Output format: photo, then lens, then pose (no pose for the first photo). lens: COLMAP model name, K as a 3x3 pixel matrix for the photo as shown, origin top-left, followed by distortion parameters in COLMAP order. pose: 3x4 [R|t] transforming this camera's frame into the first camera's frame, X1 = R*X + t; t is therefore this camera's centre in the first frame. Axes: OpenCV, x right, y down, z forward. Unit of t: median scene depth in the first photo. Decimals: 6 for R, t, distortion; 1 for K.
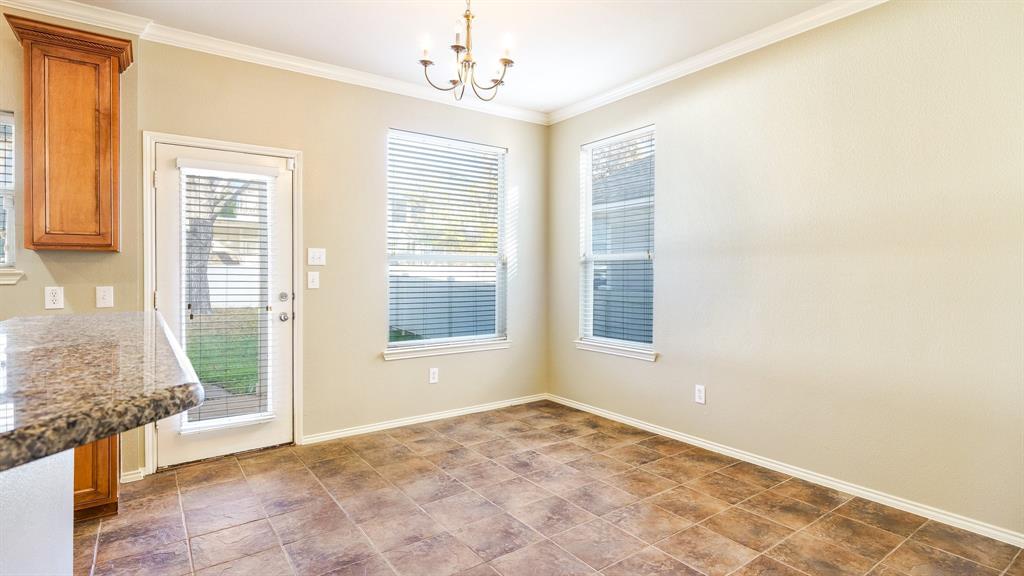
lens RADIAL K [[527.1, 0, 517.9], [0, 527.1, 273.4], [0, 0, 1]] dist [0.004809, -0.000119]
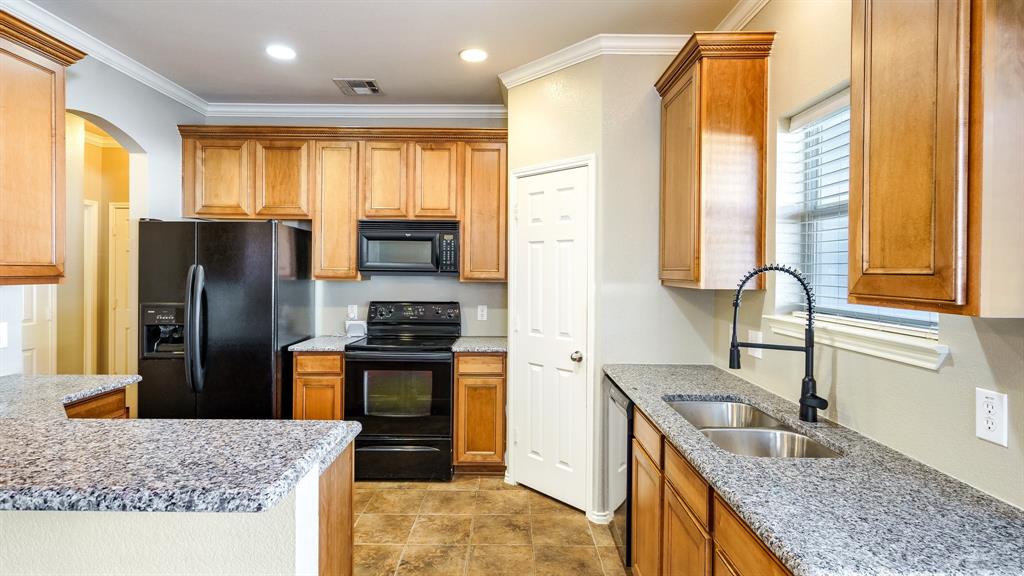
lens RADIAL K [[505.5, 0, 498.4], [0, 505.5, 281.4], [0, 0, 1]] dist [0.003715, -0.000201]
pose [[-0.595090, 0.015002, -0.803519, -0.263867], [-0.010502, 0.999595, 0.026440, -0.060055], [0.803591, 0.024173, -0.594691, 0.787198]]
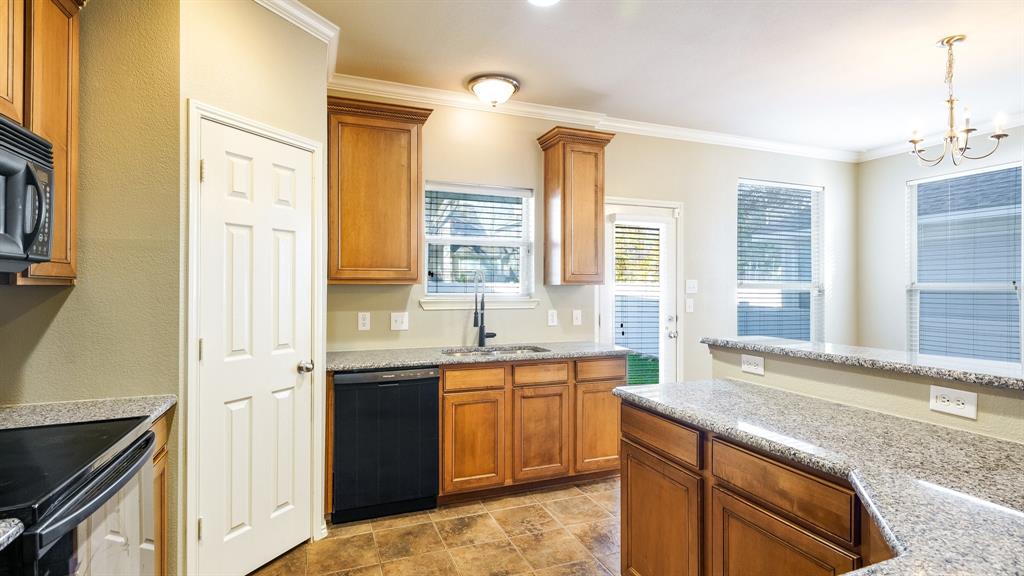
lens RADIAL K [[505.5, 0, 498.4], [0, 505.5, 281.4], [0, 0, 1]] dist [0.003715, -0.000201]
pose [[0.964881, 0.004374, -0.262650, -0.563153], [-0.006883, 0.999939, -0.008632, -0.034102], [0.262597, 0.010137, 0.964852, -0.291523]]
